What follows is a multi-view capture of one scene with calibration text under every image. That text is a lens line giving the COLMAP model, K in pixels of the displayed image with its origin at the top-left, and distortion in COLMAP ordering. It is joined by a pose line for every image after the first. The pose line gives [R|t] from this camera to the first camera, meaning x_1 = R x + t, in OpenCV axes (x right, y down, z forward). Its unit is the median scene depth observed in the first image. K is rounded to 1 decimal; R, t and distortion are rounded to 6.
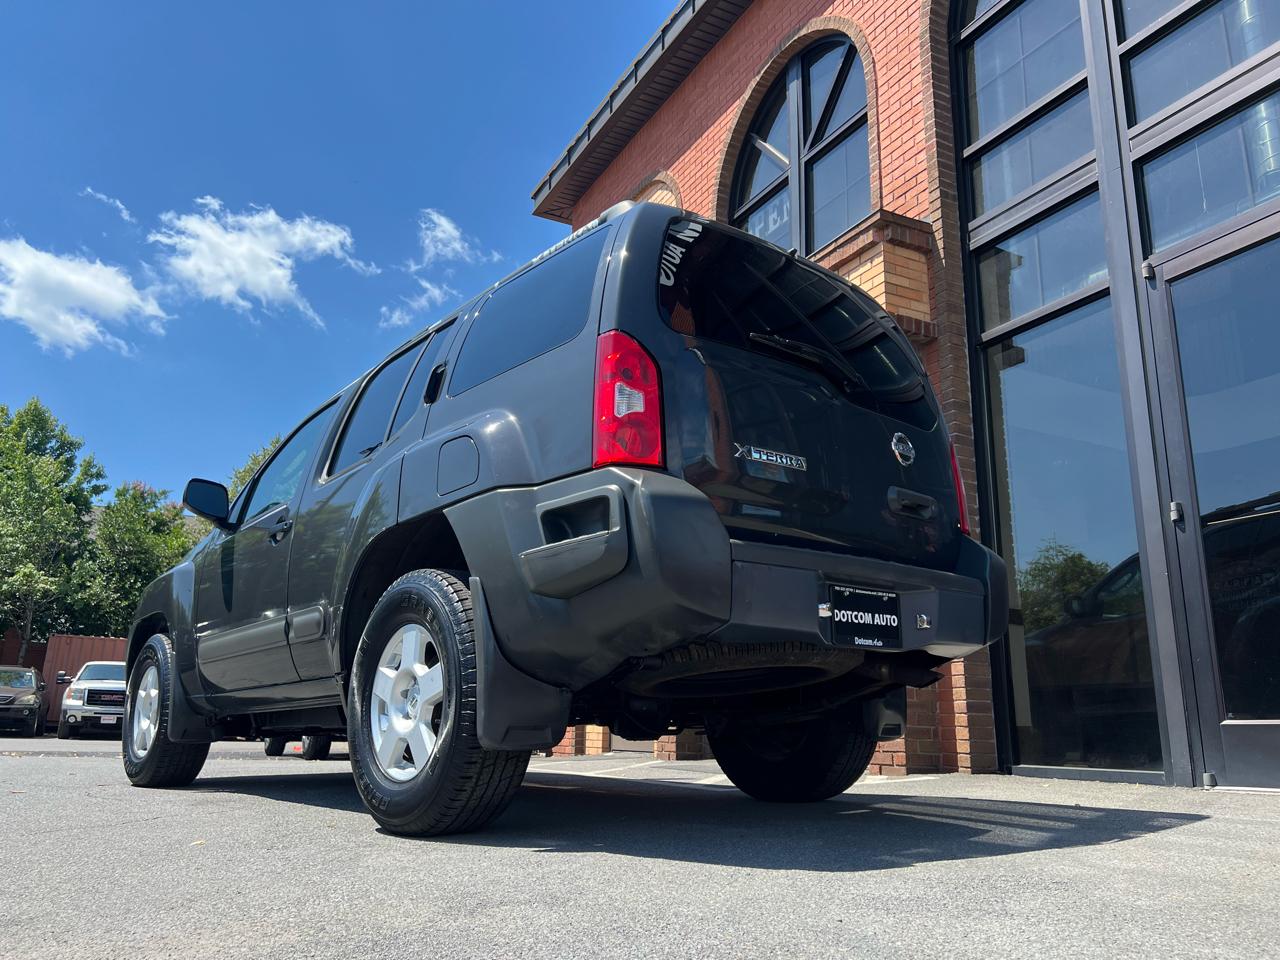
lens RADIAL K [[968.5, 0, 623.6], [0, 968.5, 484.9], [0, 0, 1]] dist [0.040028, -0.049200]
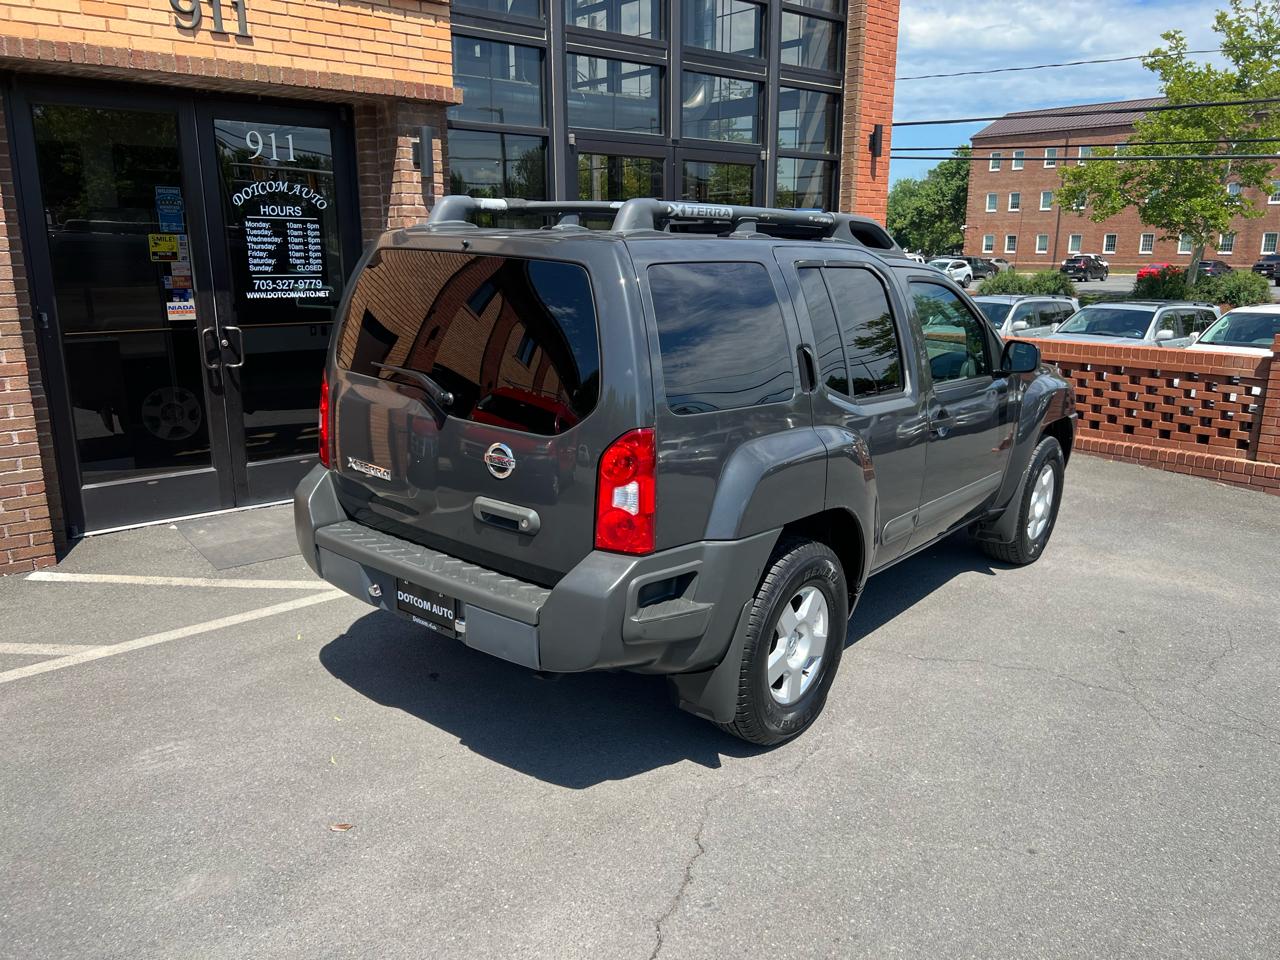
lens RADIAL K [[968.5, 0, 649.8], [0, 968.5, 486.6], [0, 0, 1]] dist [0.040028, -0.049200]
pose [[-0.257123, -0.257806, 0.931356, -0.878364], [-0.252342, 0.948234, 0.192813, -0.021274], [-0.932851, -0.185443, -0.308868, 1.025053]]
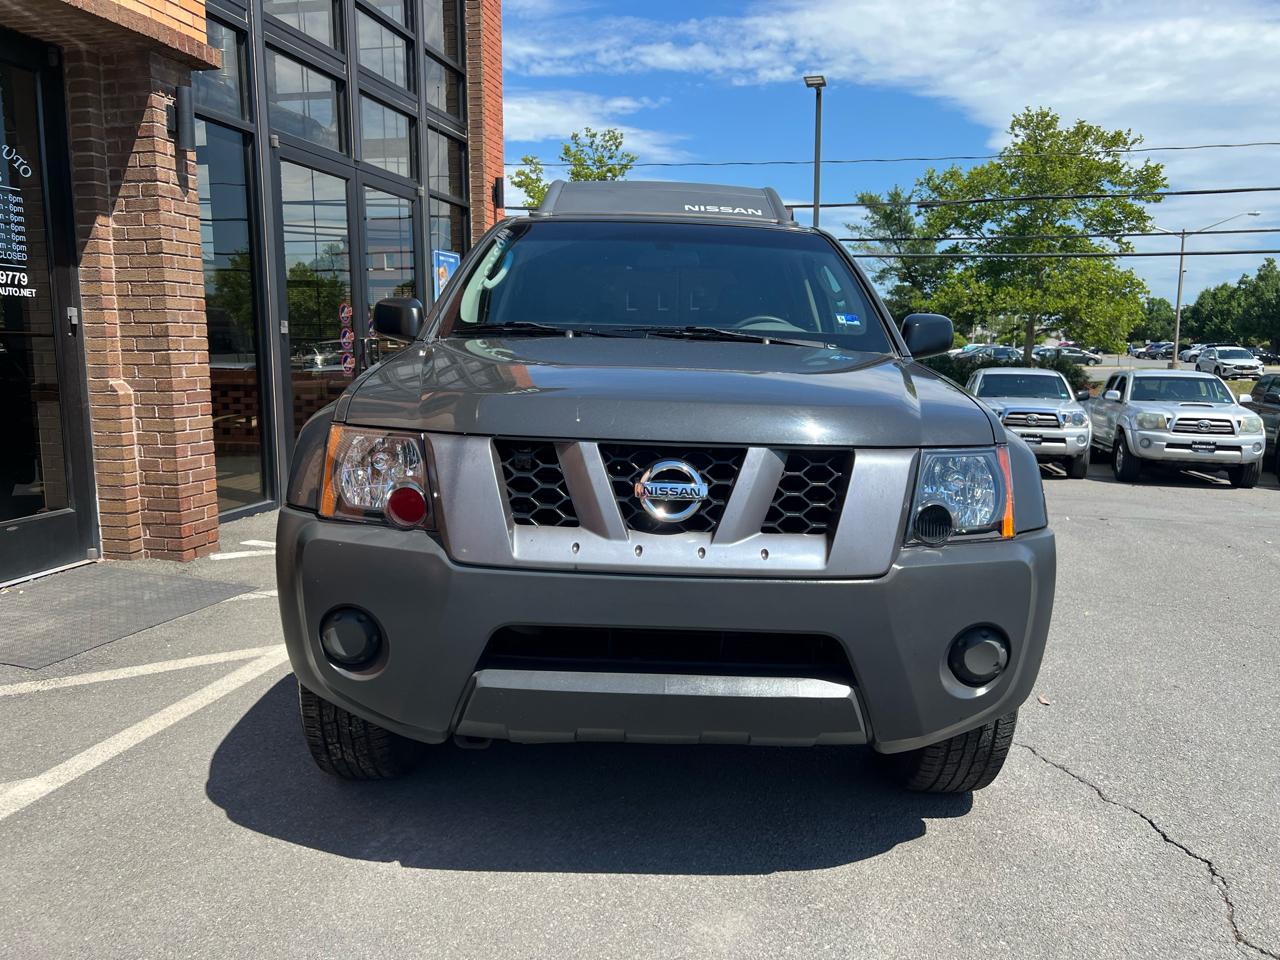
lens RADIAL K [[968.5, 0, 651.4], [0, 968.5, 482.9], [0, 0, 1]] dist [0.040028, -0.049200]
pose [[-0.778264, -0.112987, 0.617688, -0.609666], [-0.179912, 0.982562, -0.046953, 0.171517], [-0.601612, -0.147671, -0.785020, 1.359087]]
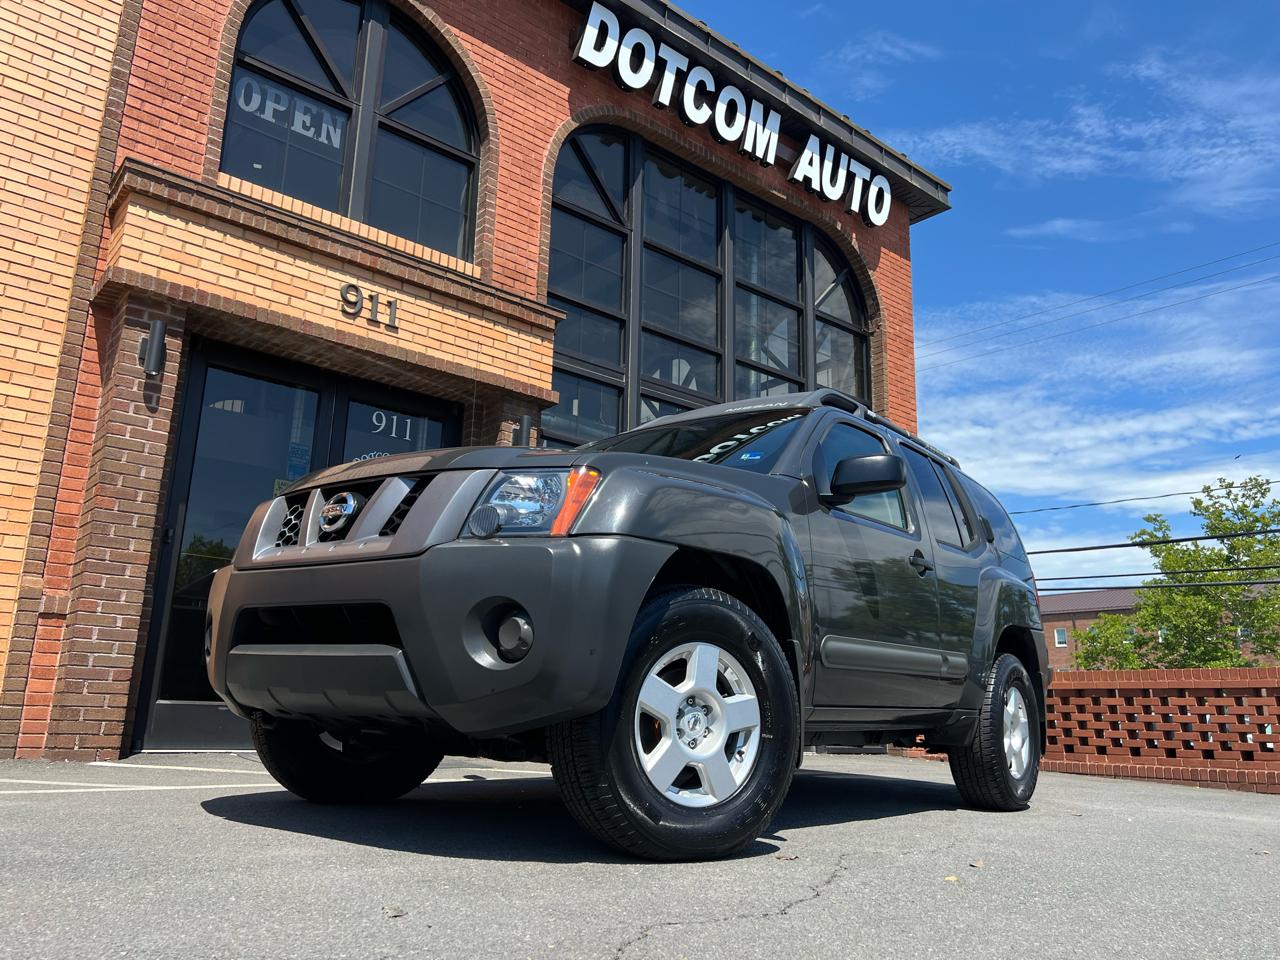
lens RADIAL K [[968.5, 0, 647.1], [0, 968.5, 478.5], [0, 0, 1]] dist [0.040028, -0.049200]
pose [[-0.235126, 0.213687, 0.948184, -0.905585], [-0.272690, 0.921851, -0.275373, 0.233796], [-0.932929, -0.323308, -0.158481, 1.023294]]
